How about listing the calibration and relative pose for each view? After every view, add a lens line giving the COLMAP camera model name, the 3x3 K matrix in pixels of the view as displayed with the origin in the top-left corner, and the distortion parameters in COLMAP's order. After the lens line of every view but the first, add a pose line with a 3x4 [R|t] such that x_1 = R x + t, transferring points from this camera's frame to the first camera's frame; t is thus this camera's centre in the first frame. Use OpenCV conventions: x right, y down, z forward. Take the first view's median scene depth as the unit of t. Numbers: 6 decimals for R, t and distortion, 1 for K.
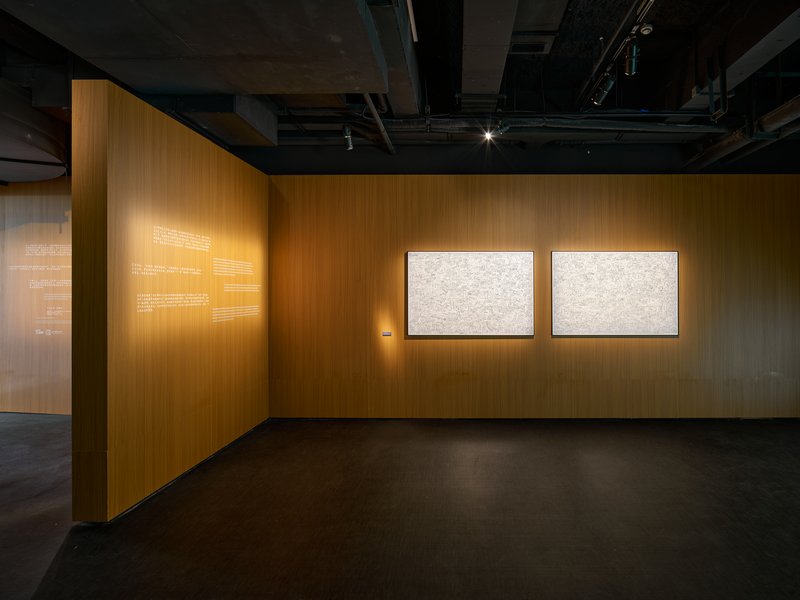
lens RADIAL K [[489.5, 0, 398.9], [0, 489.5, 293.7], [0, 0, 1]] dist [0.005343, -0.000260]
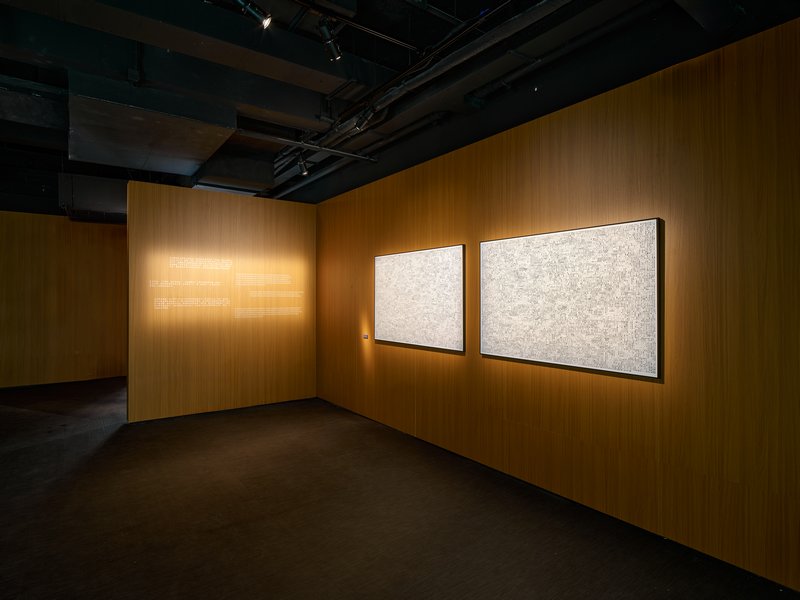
lens RADIAL K [[445.9, 0, 399.1], [0, 445.9, 301.8], [0, 0, 1]] dist [-0.003289, 0.000133]
pose [[0.585890, 0.007363, -0.810357, 0.793590], [-0.001622, 0.999967, 0.007914, -0.000237], [0.810389, -0.003322, 0.585883, 0.497974]]
